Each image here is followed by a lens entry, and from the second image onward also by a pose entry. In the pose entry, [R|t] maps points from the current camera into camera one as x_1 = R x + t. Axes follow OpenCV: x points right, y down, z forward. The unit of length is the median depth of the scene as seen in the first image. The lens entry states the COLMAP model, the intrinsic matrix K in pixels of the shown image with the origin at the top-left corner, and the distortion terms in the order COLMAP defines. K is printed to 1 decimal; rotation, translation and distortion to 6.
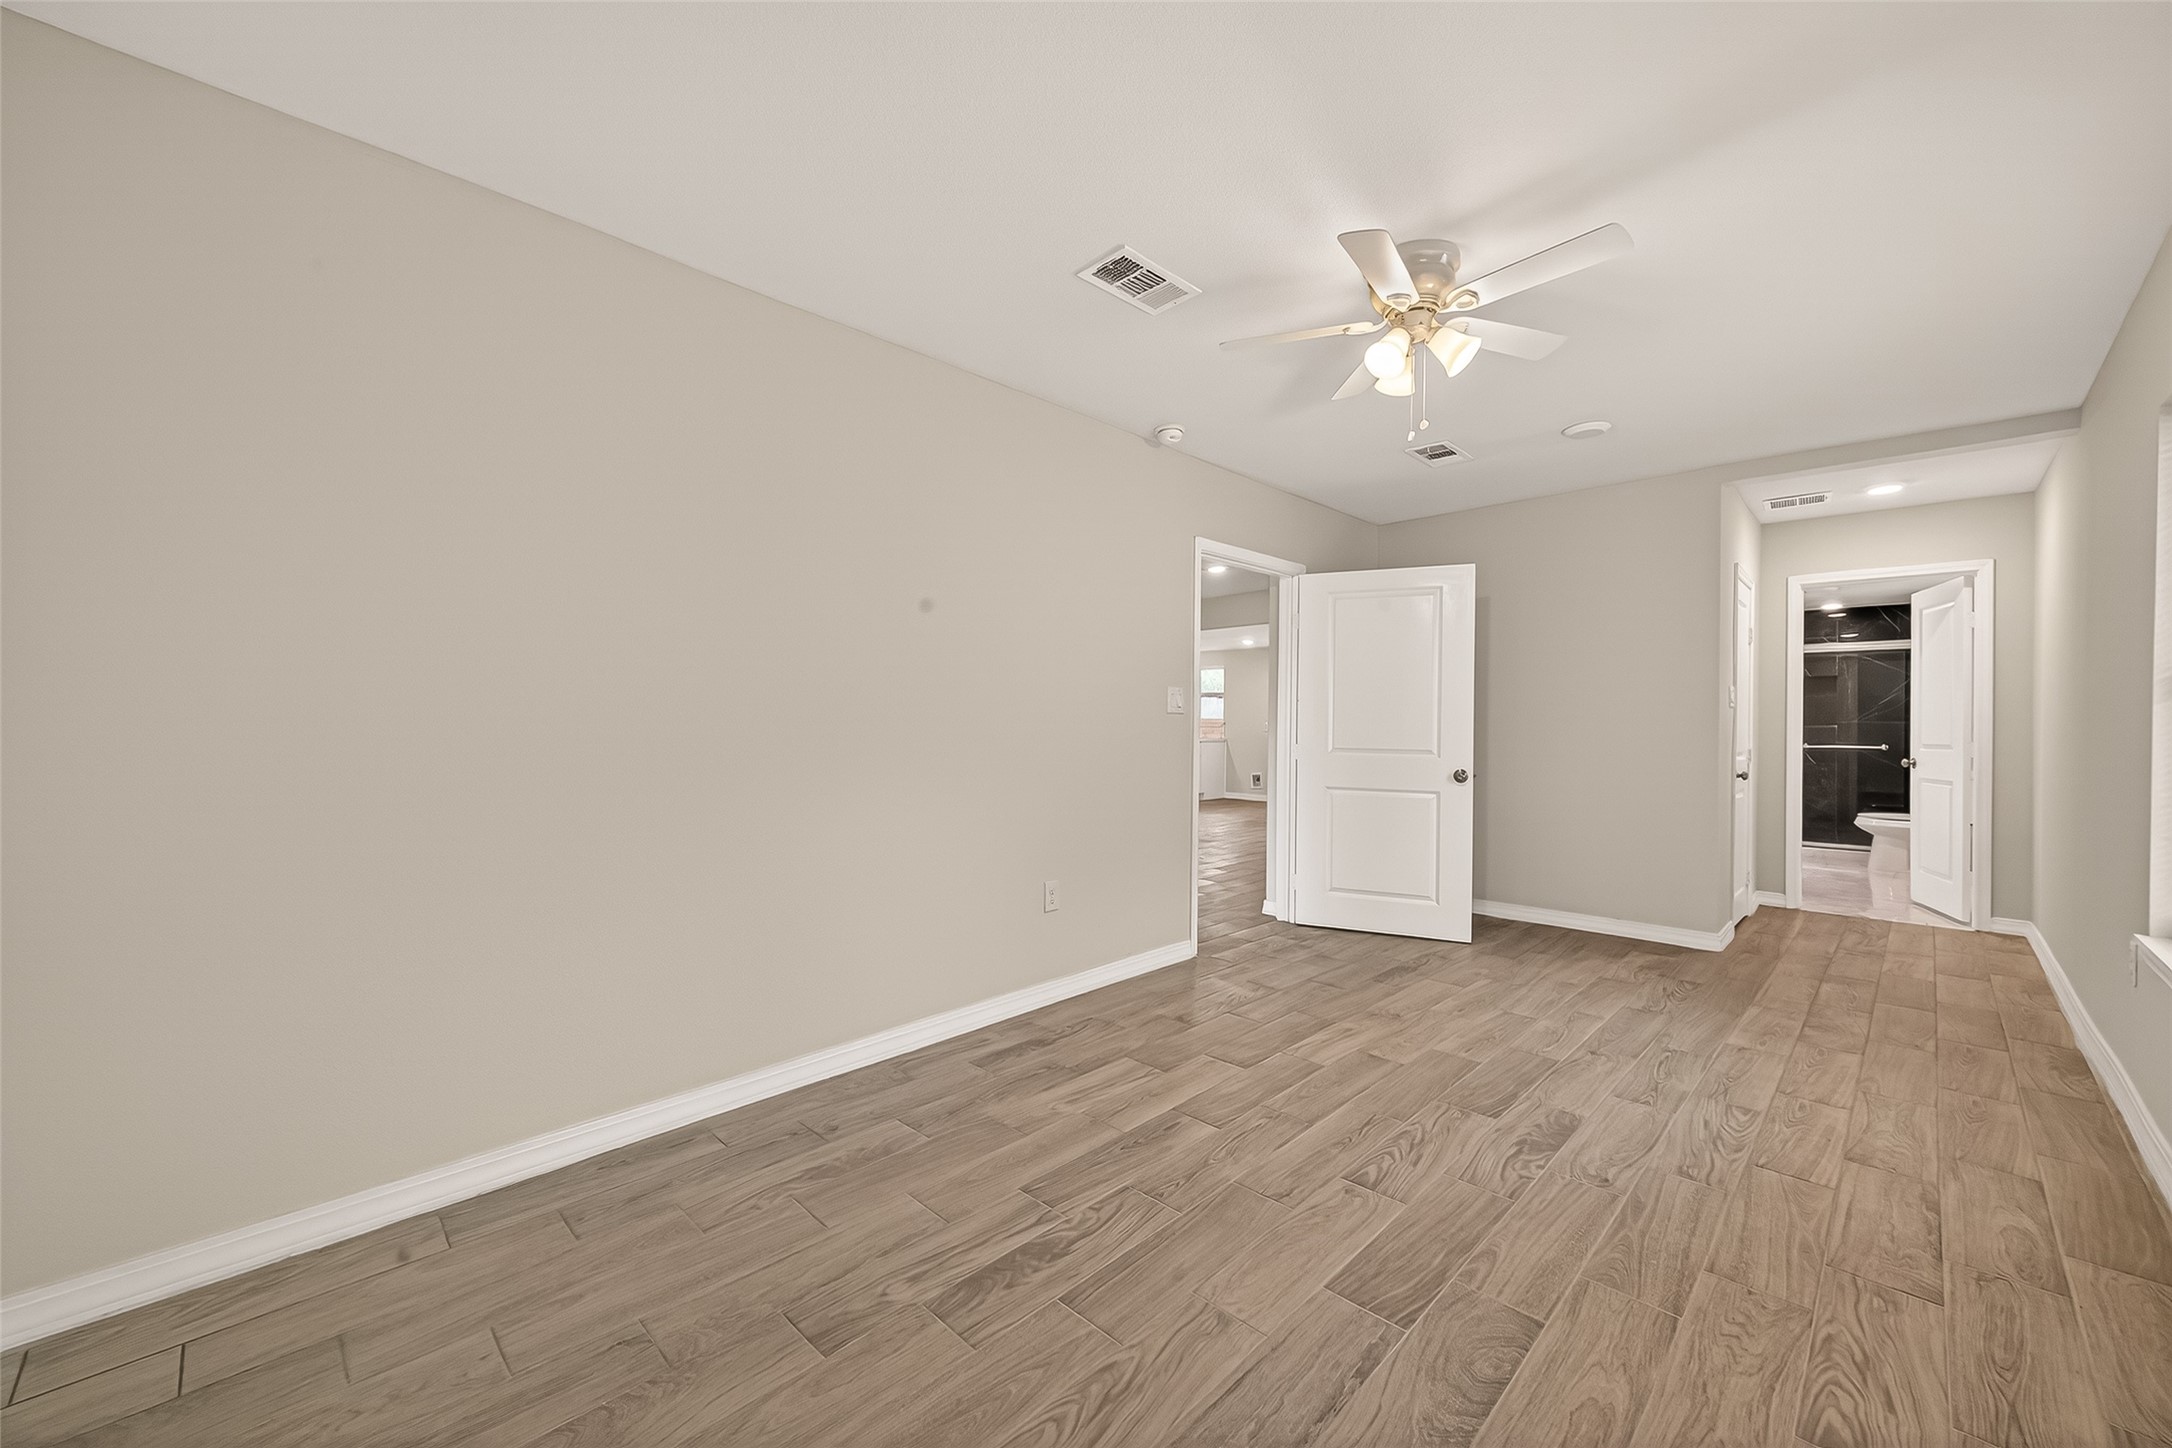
lens RADIAL K [[849.1, 0, 1088.5], [0, 849.1, 720.8], [0, 0, 1]] dist [0.001032, 0.000076]
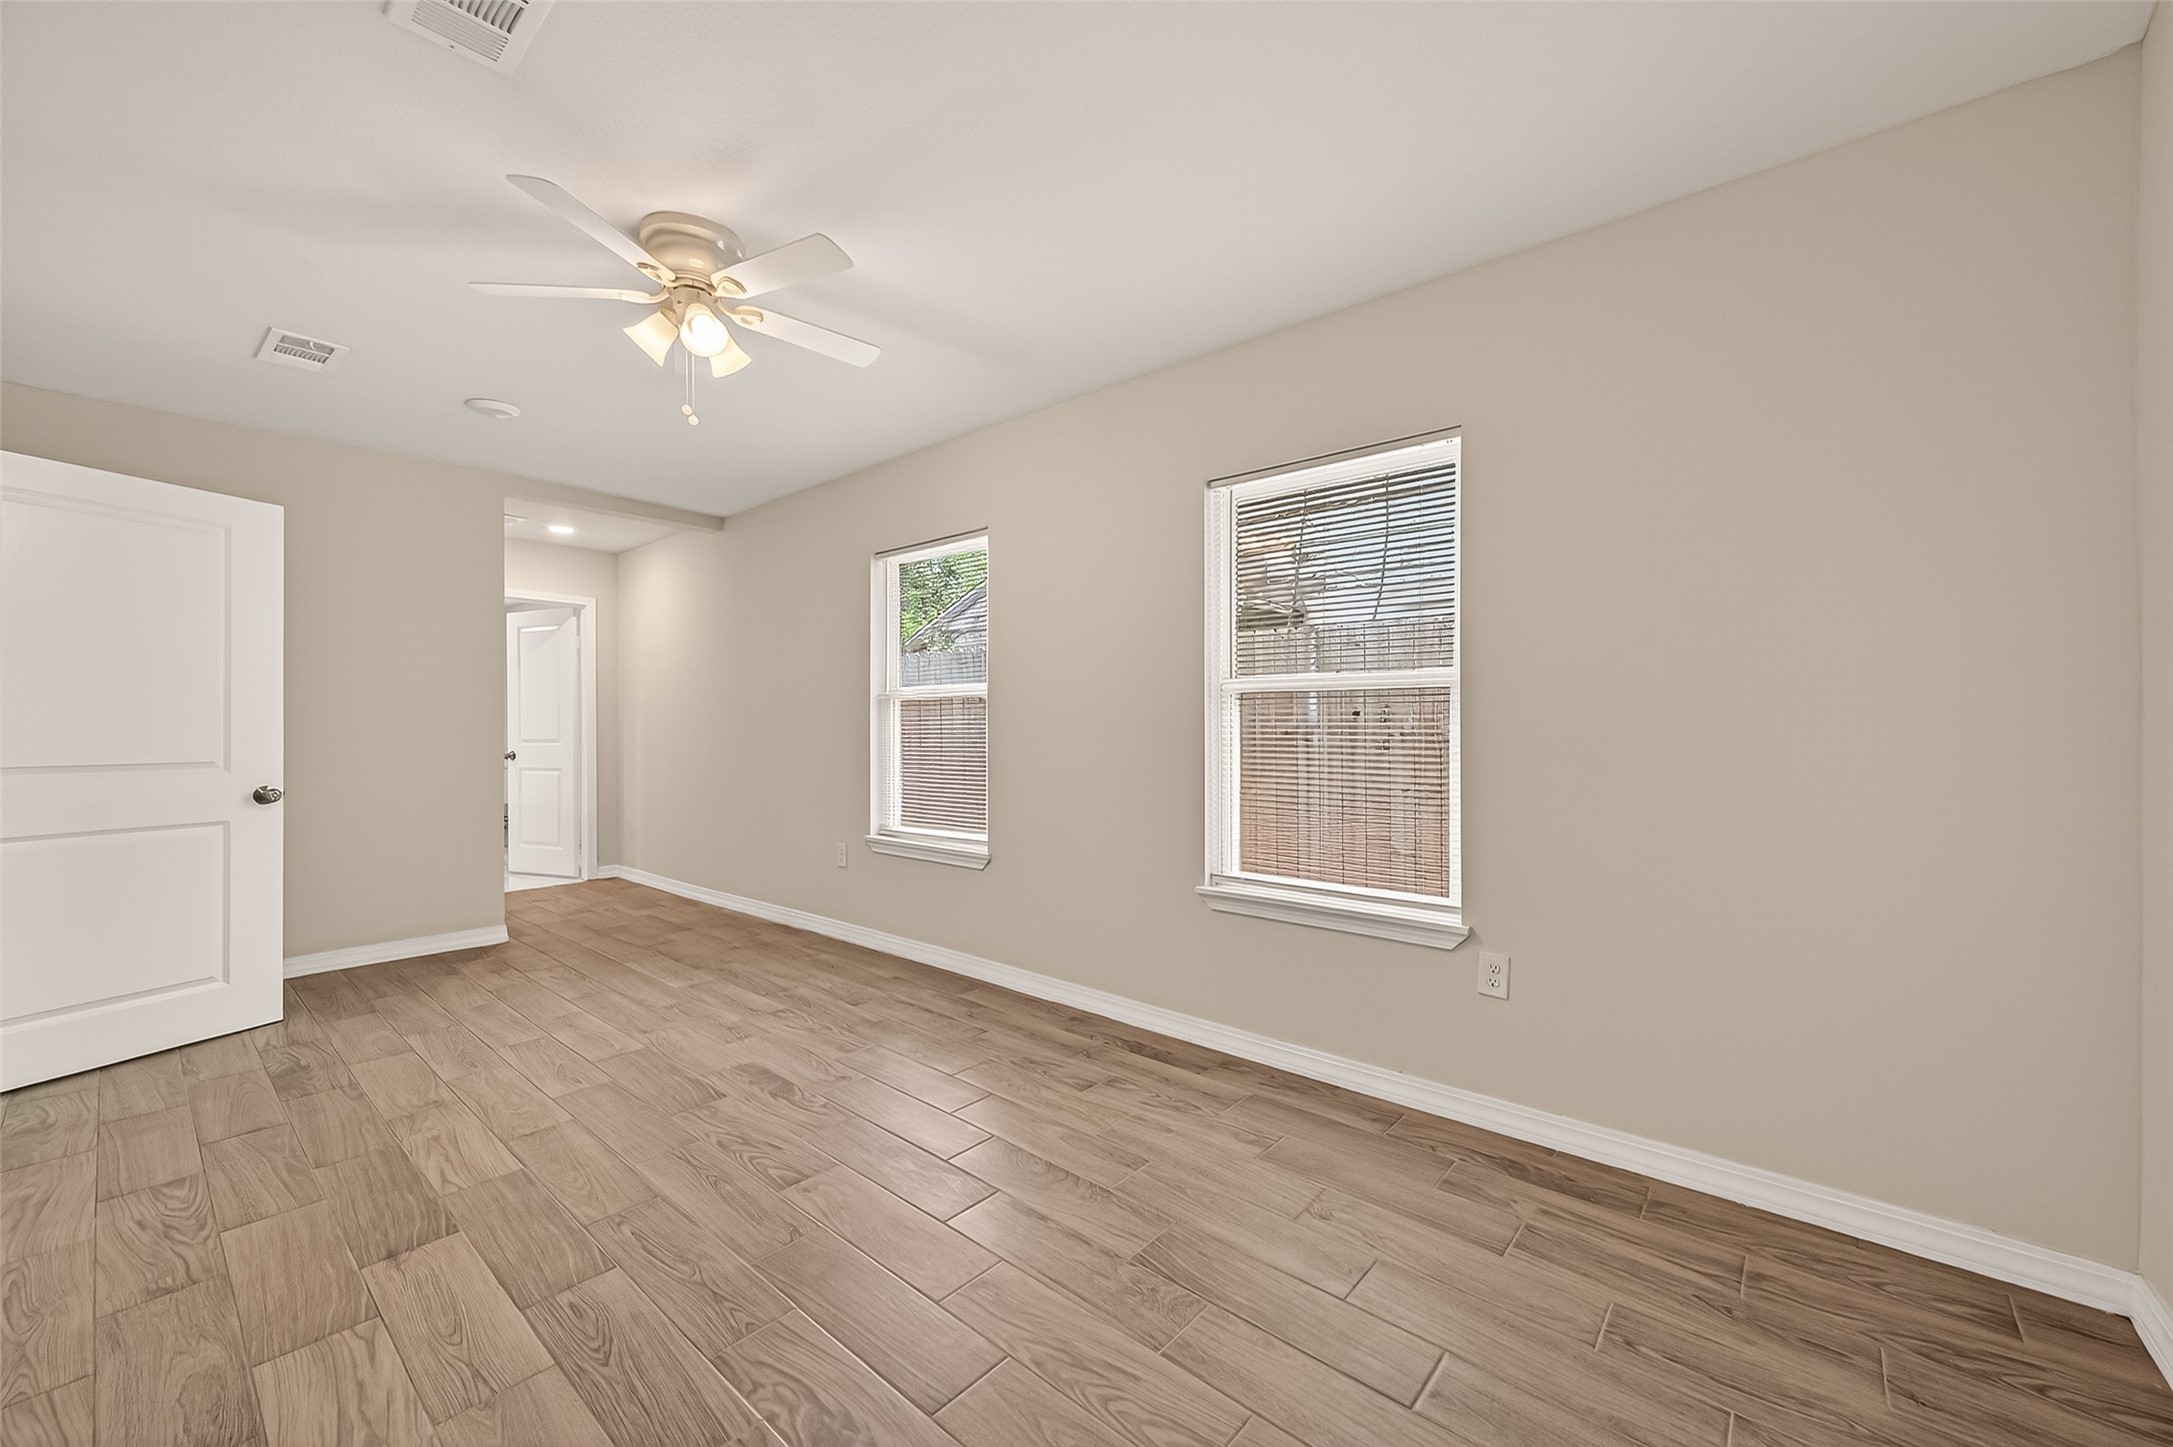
lens RADIAL K [[846.6, 0, 1090.4], [0, 846.6, 708.6], [0, 0, 1]] dist [0.011056, 0.000064]
pose [[-0.065578, 0.015596, 0.997726, -0.482240], [0.002465, 0.999877, -0.015468, 0.006189], [-0.997844, 0.001445, -0.065608, 0.495697]]
